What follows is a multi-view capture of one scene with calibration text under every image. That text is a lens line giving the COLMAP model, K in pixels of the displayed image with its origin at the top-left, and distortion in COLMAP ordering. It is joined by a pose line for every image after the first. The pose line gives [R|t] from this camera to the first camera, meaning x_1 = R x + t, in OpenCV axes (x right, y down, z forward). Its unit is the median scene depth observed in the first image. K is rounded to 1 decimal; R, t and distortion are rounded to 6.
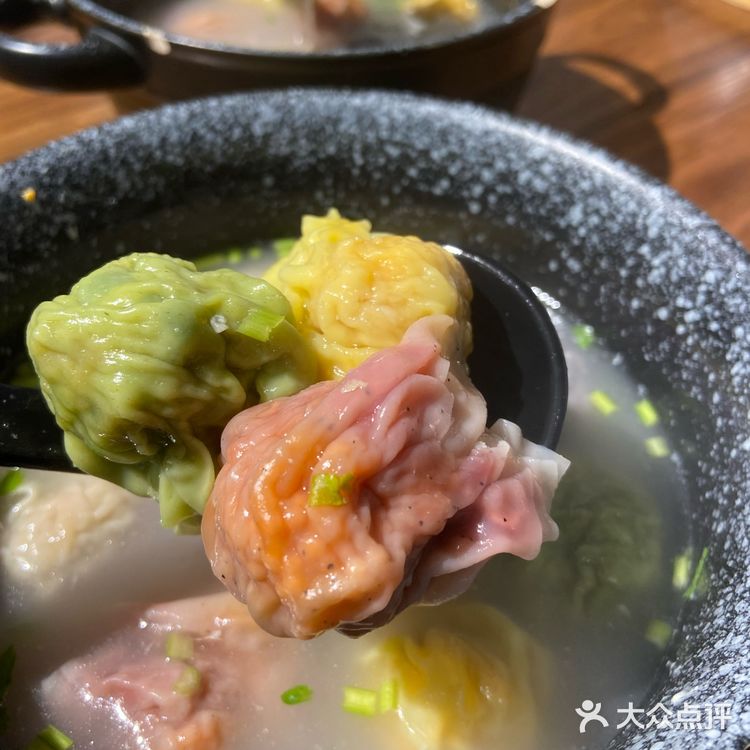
lens RADIAL K [[765.5, 0, 390.6], [0, 765.5, 353.9], [0, 0, 1]] dist [0.136448, -0.240193]
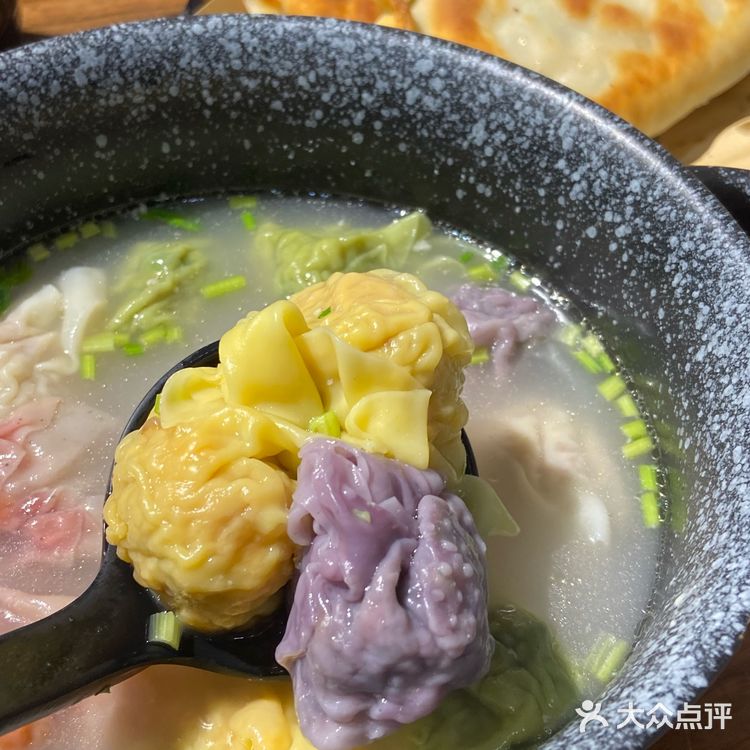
lens RADIAL K [[1130.1, 0, 375.0], [0, 1130.1, 375.0], [0, 0, 1]] dist [0.095492, -0.047984]
pose [[0.969781, -0.177805, 0.167063, -0.151512], [0.167668, 0.983133, 0.073049, -0.027408], [-0.177234, -0.042831, 0.983236, -0.279695]]
